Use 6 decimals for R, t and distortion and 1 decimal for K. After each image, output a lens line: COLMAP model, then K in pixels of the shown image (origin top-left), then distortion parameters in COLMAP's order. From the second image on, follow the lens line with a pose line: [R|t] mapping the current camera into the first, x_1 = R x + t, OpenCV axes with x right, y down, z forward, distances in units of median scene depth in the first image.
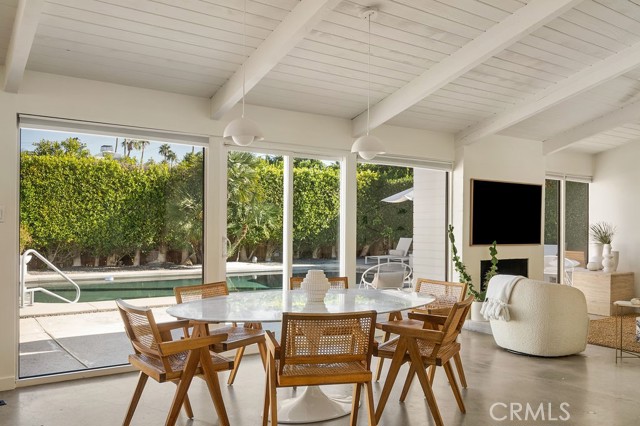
lens RADIAL K [[575.3, 0, 309.4], [0, 575.3, 225.4], [0, 0, 1]] dist [0.009228, 0.006151]
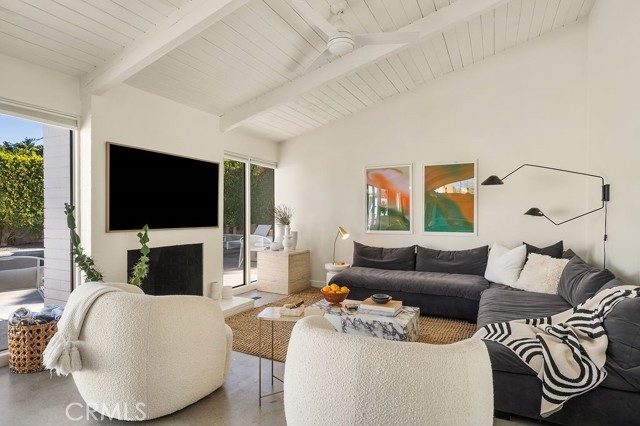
lens RADIAL K [[357.8, 0, 320.2], [0, 357.8, 212.0], [0, 0, 1]] dist [-0.006352, -0.000779]
pose [[0.881678, -0.002560, 0.471844, 0.275946], [0.003028, 0.999995, -0.000232, 0.009196], [-0.471841, 0.001634, 0.881682, 0.416475]]
